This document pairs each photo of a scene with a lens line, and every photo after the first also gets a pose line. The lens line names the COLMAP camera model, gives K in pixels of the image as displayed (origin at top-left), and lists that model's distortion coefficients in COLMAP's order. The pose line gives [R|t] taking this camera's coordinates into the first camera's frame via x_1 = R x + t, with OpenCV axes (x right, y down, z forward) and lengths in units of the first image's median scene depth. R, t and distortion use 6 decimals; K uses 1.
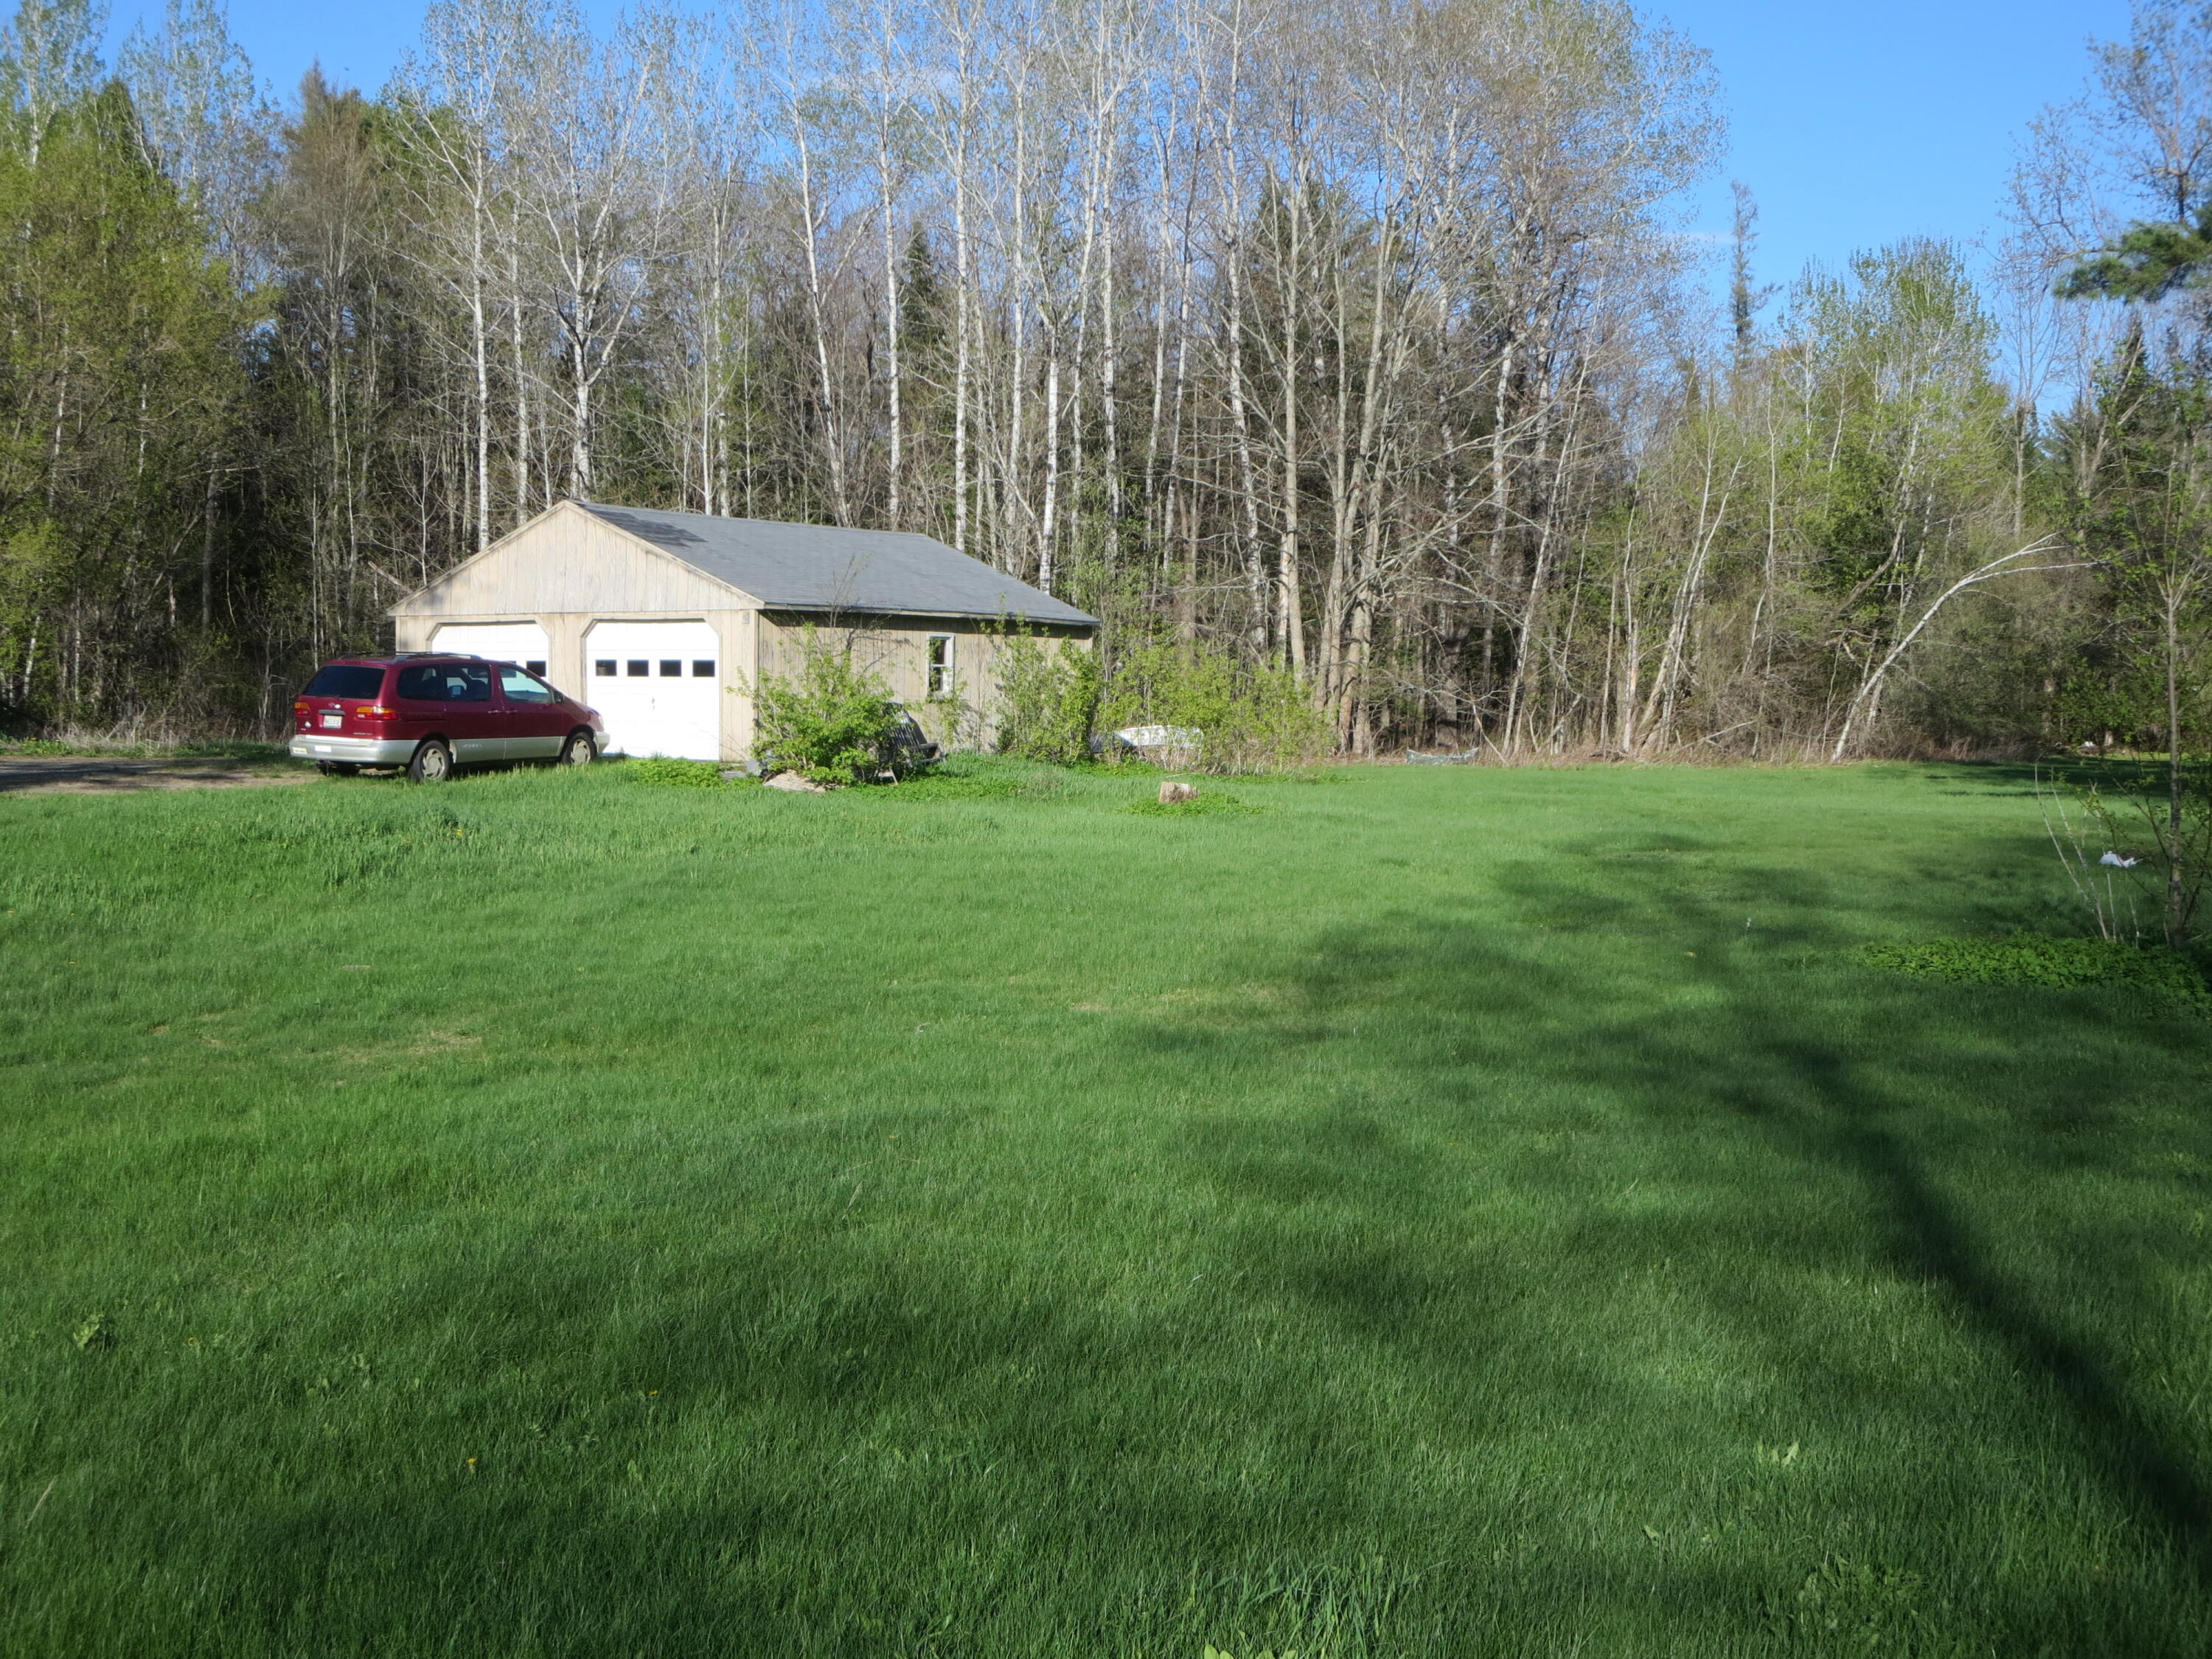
lens RADIAL K [[2638.5, 0, 1106.0], [0, 2638.5, 829.5], [0, 0, 1]] dist [-0.071605, 0.017352]
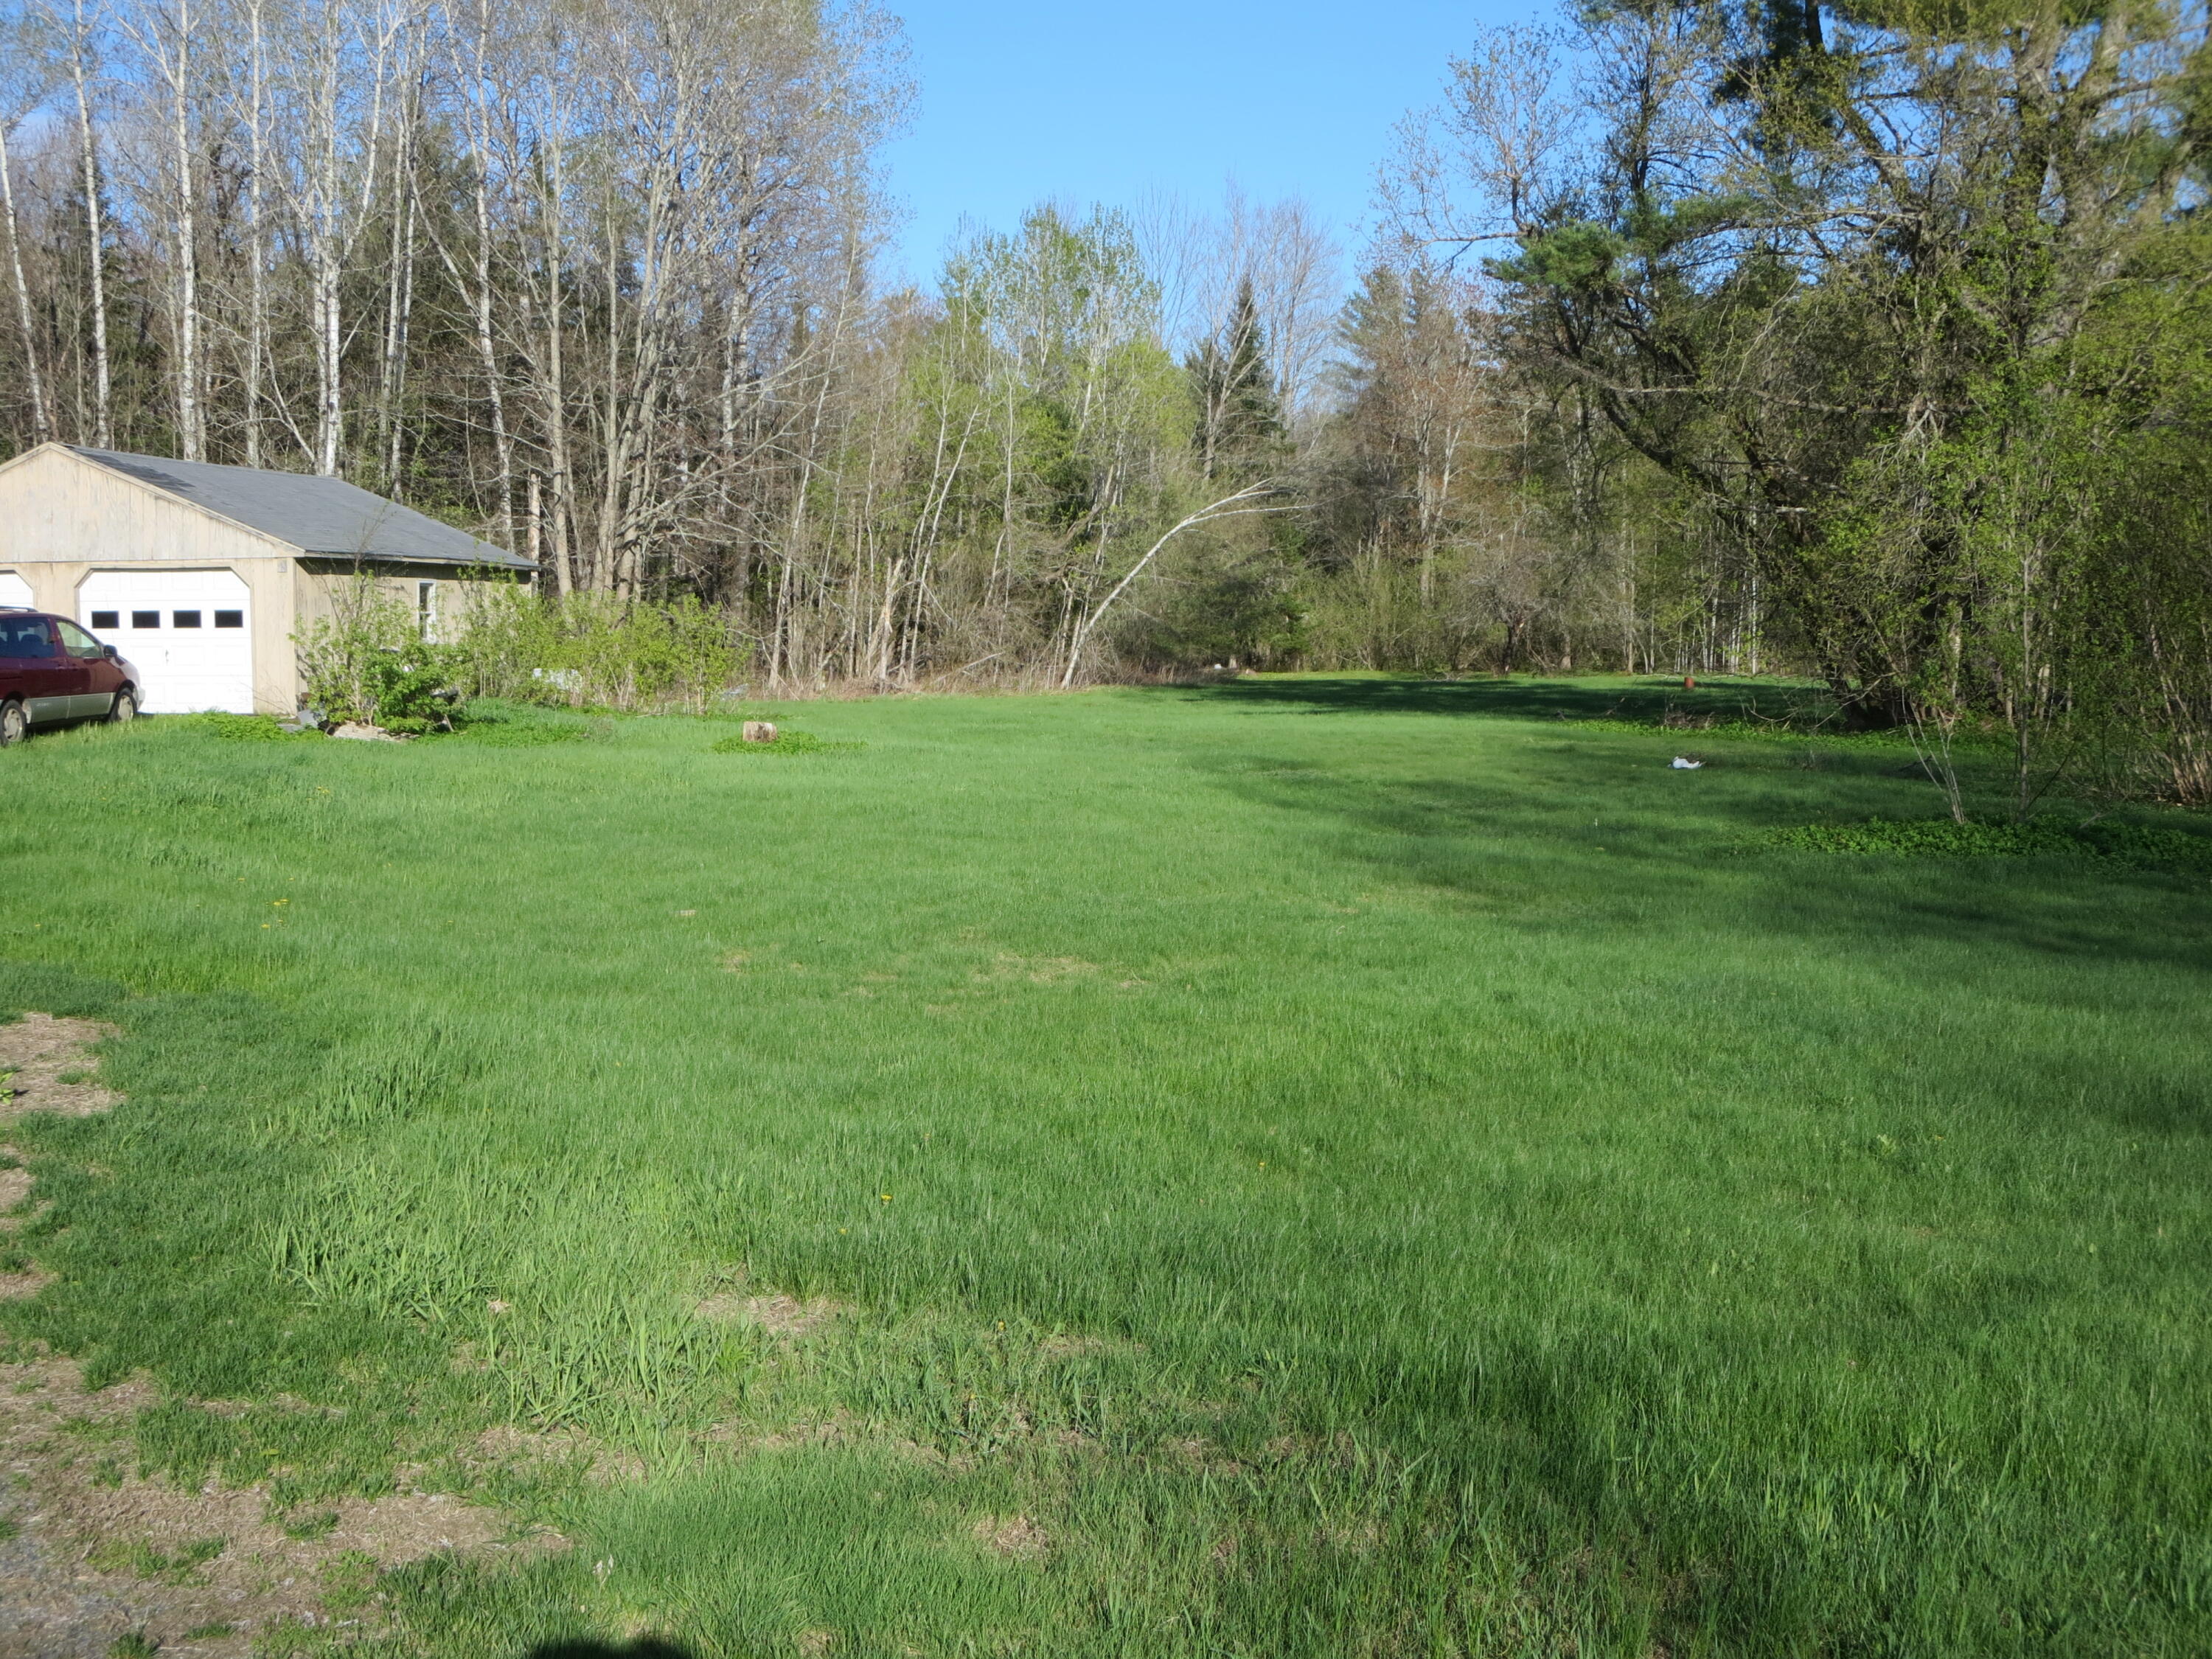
lens RADIAL K [[2618.5, 0, 1106.0], [0, 2618.5, 829.5], [0, 0, 1]] dist [-0.094423, 0.018534]
pose [[0.920378, -0.043141, 0.388642, -0.224007], [0.032976, 0.998918, 0.032793, -0.004271], [-0.389636, -0.017366, 0.920805, -0.002871]]
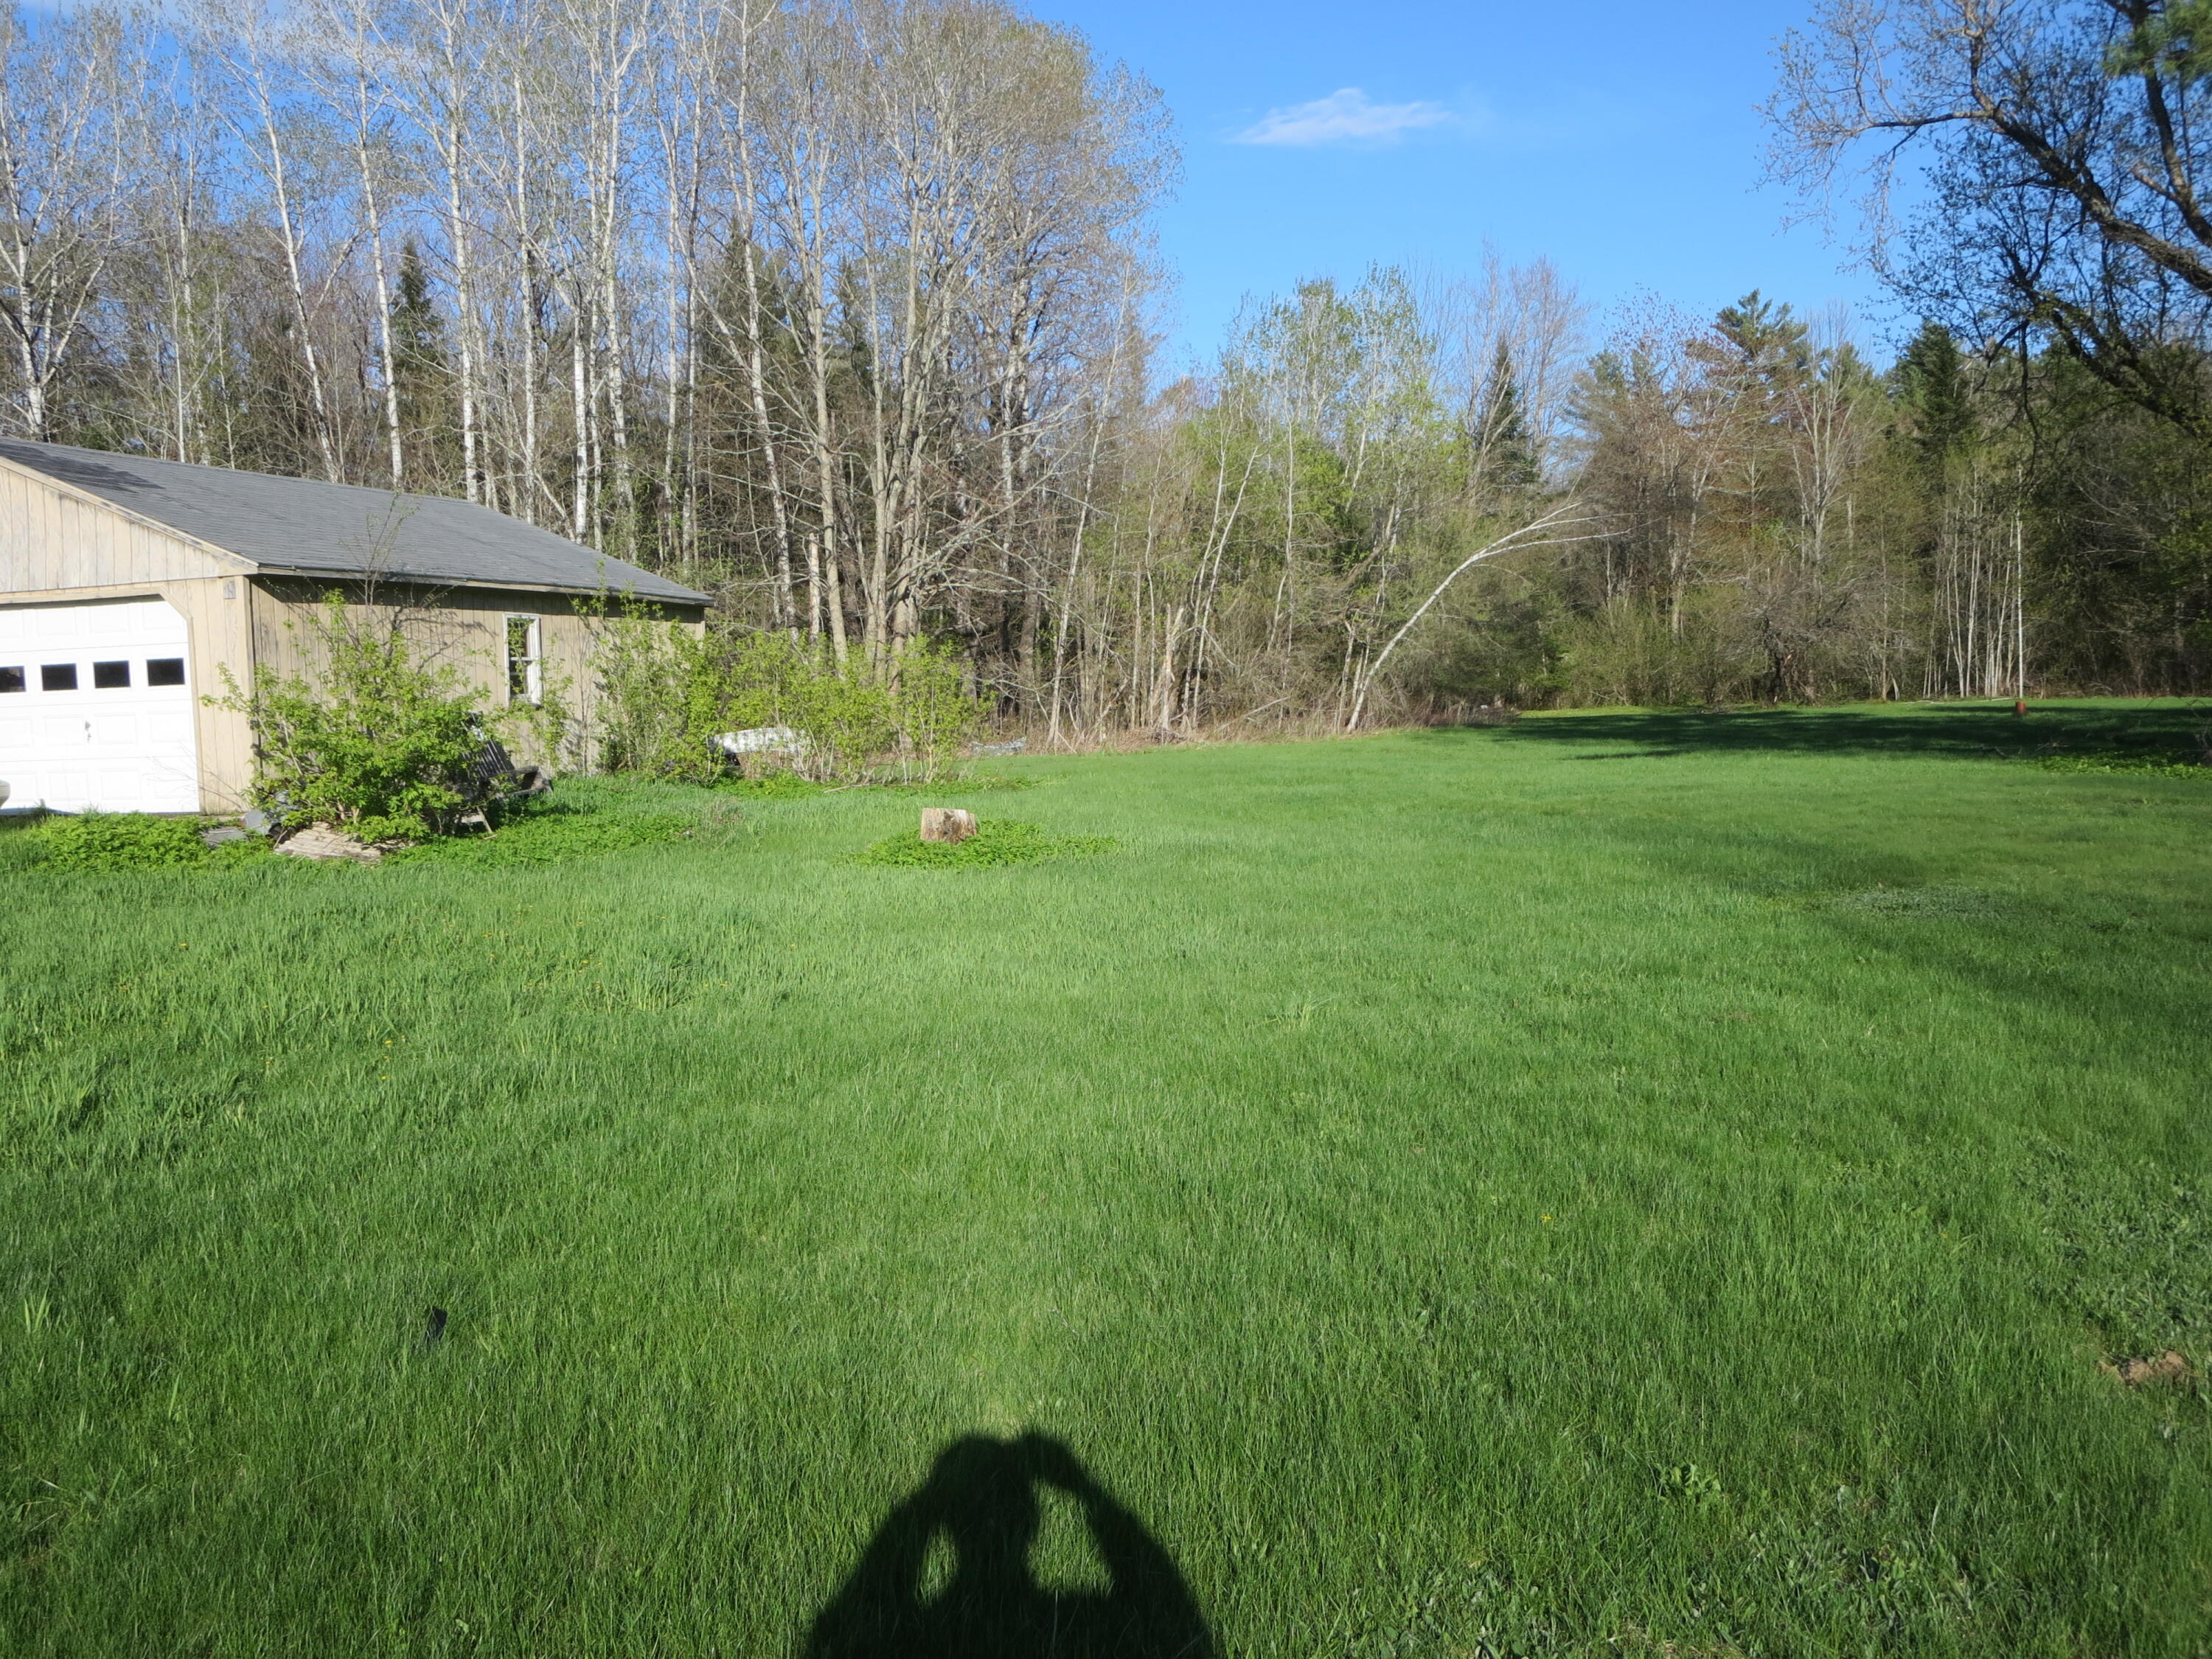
lens RADIAL K [[1941.4, 0, 1106.0], [0, 1941.4, 829.5], [0, 0, 1]] dist [-0.041068, -0.001854]
pose [[0.960093, -0.063319, 0.272420, -0.060254], [0.058940, 0.997967, 0.024237, -0.019703], [-0.273401, -0.007214, 0.961873, 0.469401]]
